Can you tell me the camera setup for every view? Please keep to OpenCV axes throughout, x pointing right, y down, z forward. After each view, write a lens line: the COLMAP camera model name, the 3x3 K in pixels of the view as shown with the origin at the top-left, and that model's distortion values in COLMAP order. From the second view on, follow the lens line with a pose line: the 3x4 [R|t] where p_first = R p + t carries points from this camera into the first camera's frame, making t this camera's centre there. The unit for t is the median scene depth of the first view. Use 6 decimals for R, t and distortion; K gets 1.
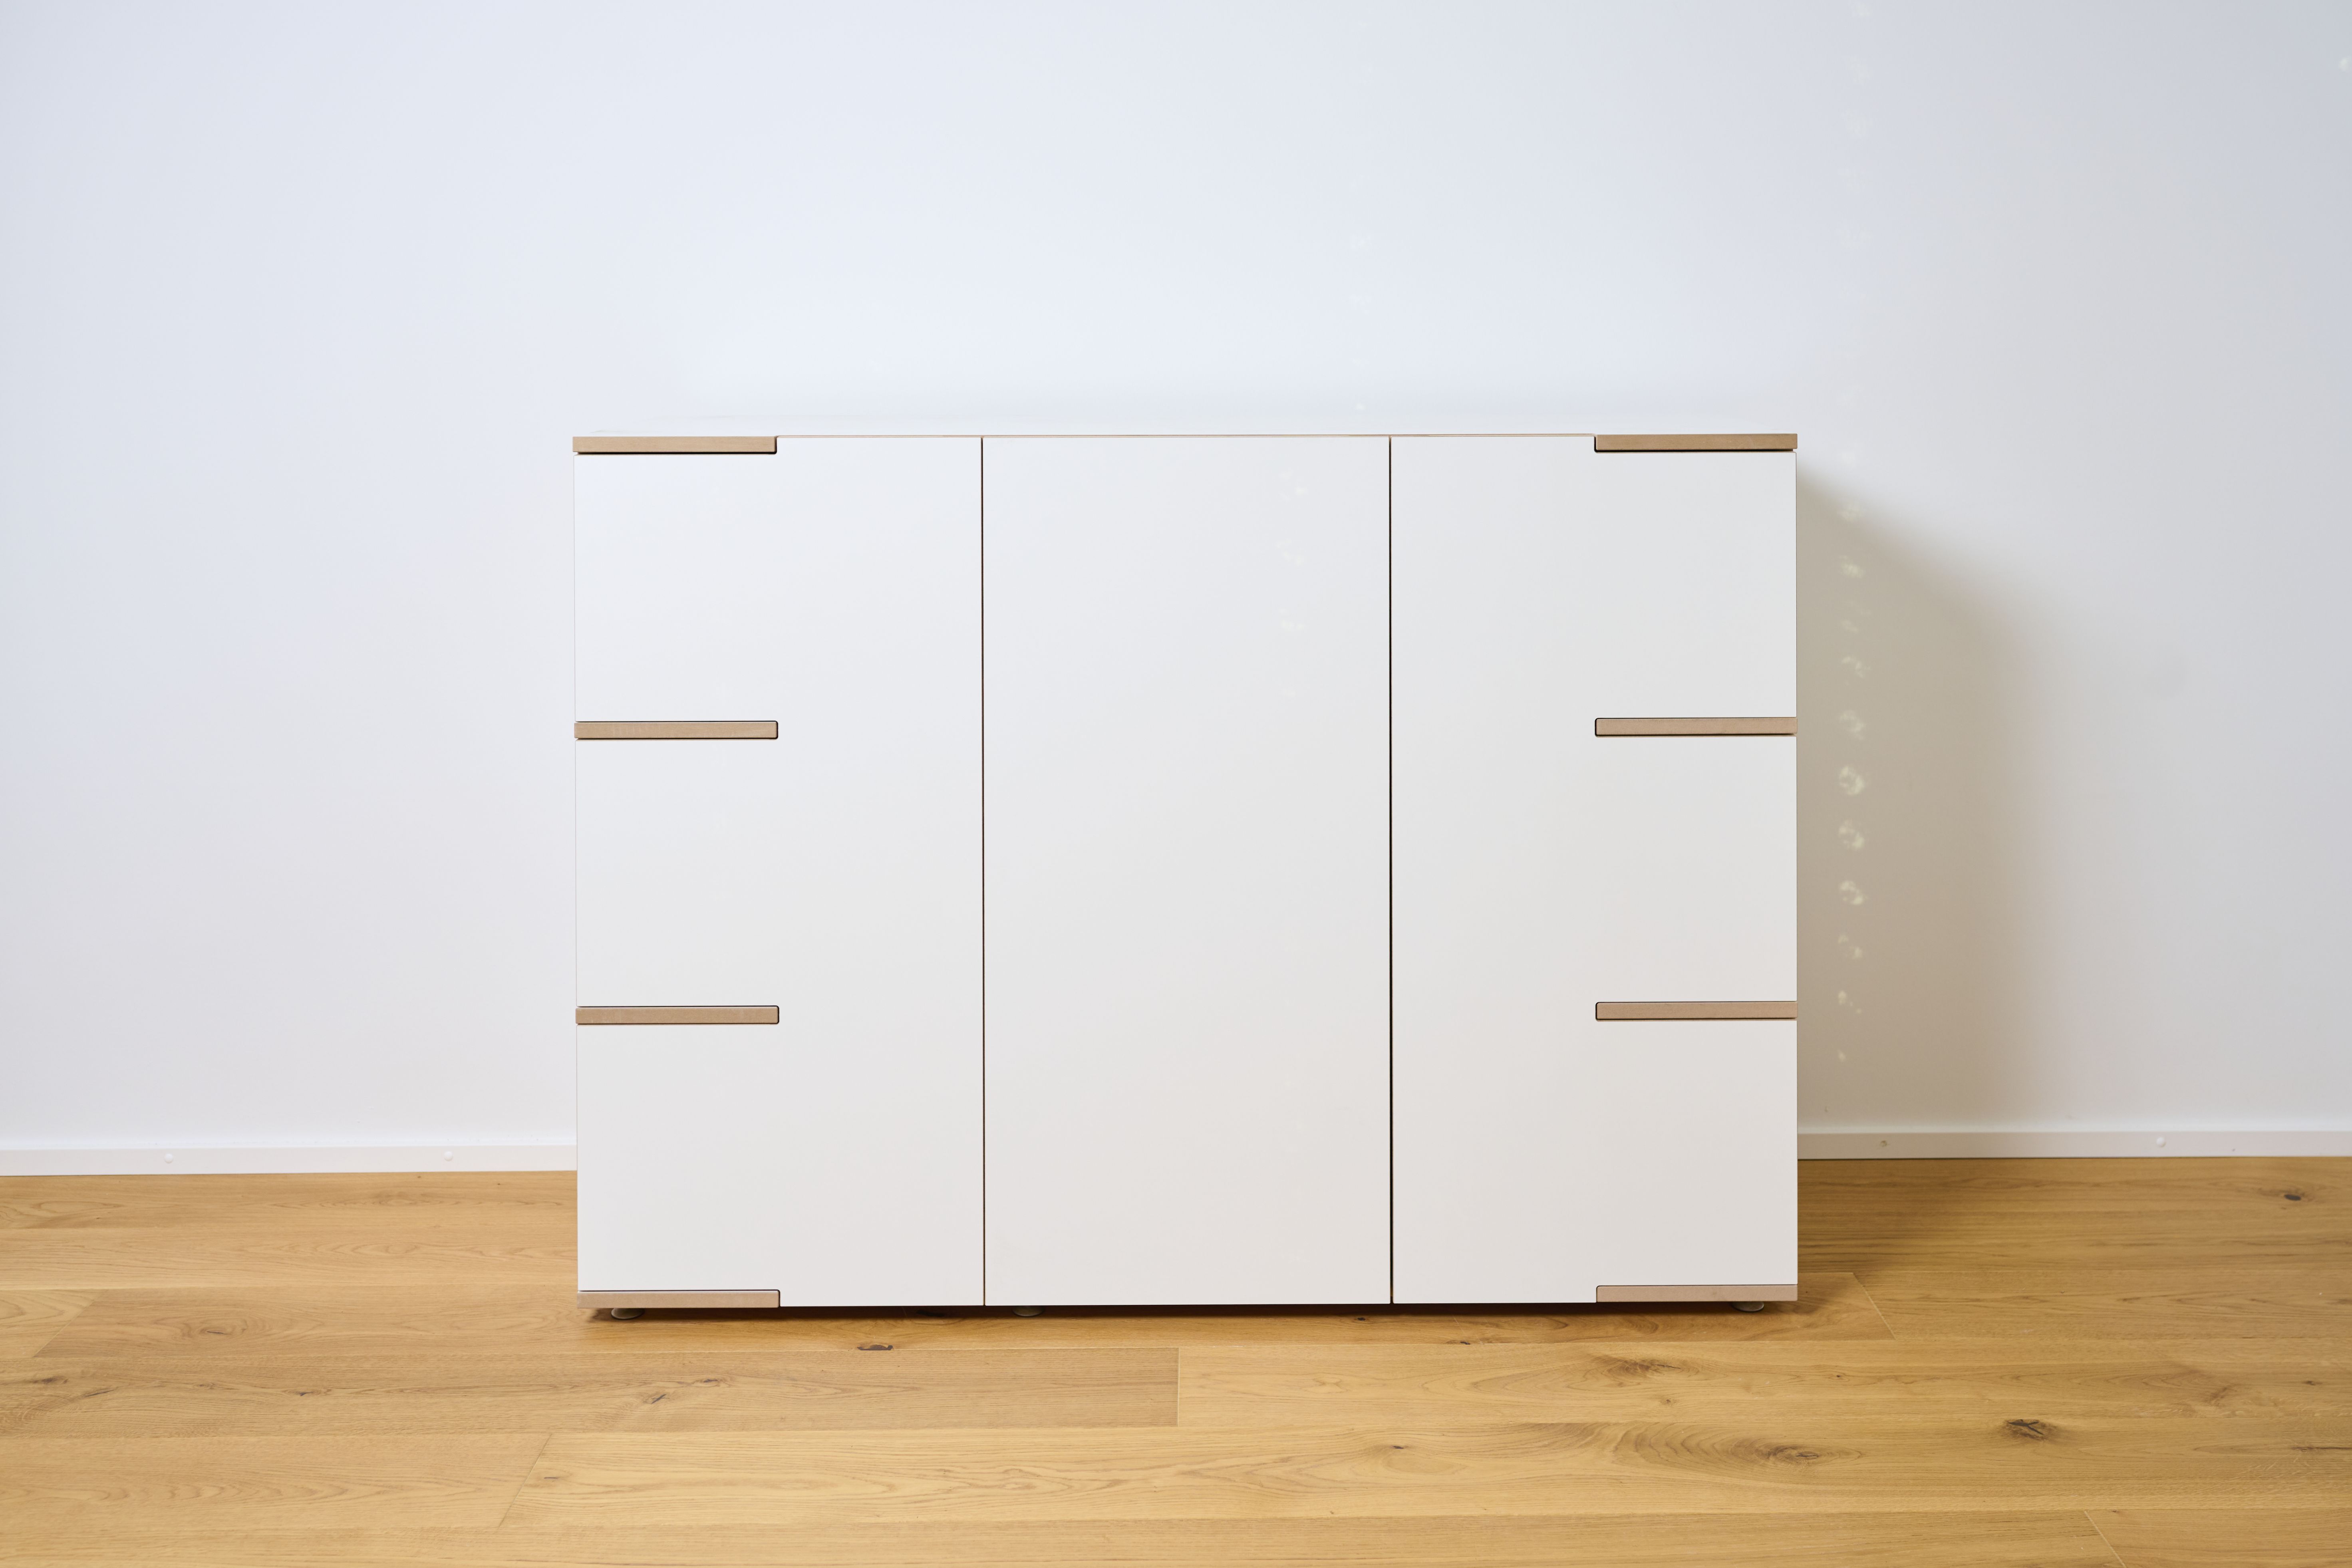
lens RADIAL K [[2363.4, 0, 1174.4], [0, 2363.4, 400.4], [0, 0, 1]] dist [0.010811, -0.006463]
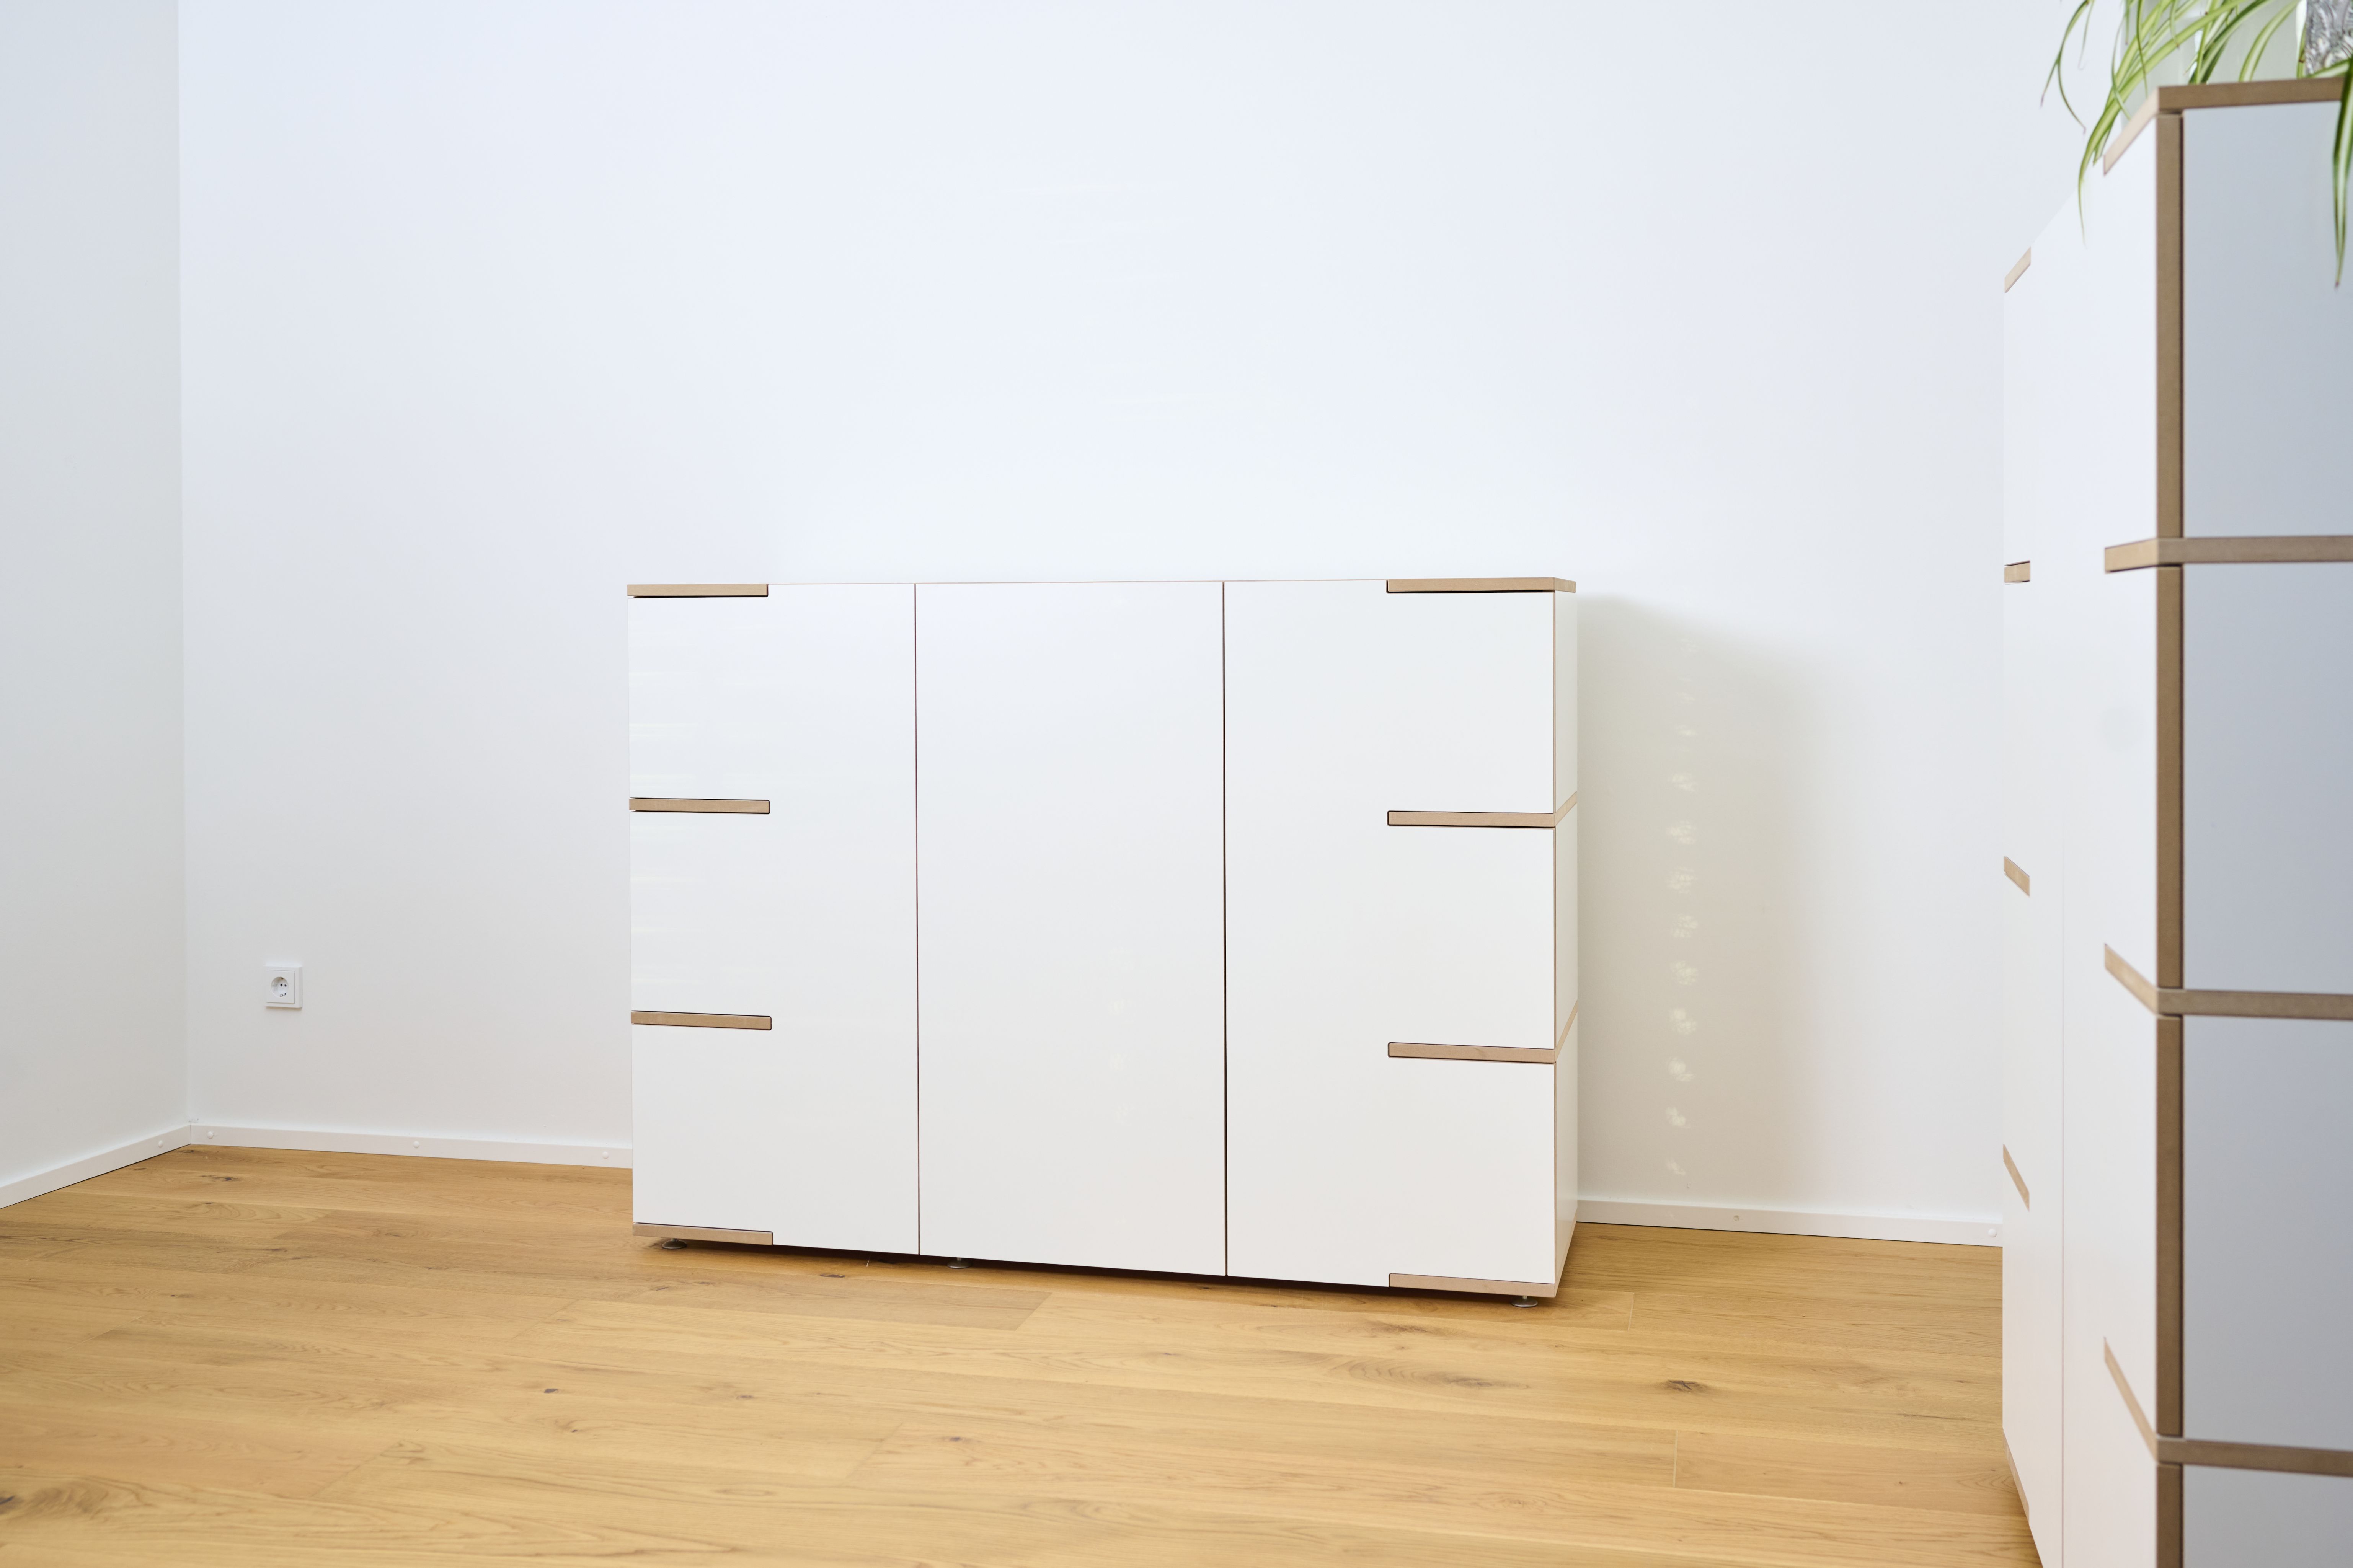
lens RADIAL K [[2350.6, 0, 1176.5], [0, 2350.6, 784.0], [0, 0, 1]] dist [0.008335, 0.012621]
pose [[0.966761, 0.014737, -0.255257, 0.385439], [-0.011119, 0.999816, 0.015610, 0.103137], [0.255440, -0.012253, 0.966747, -0.210866]]
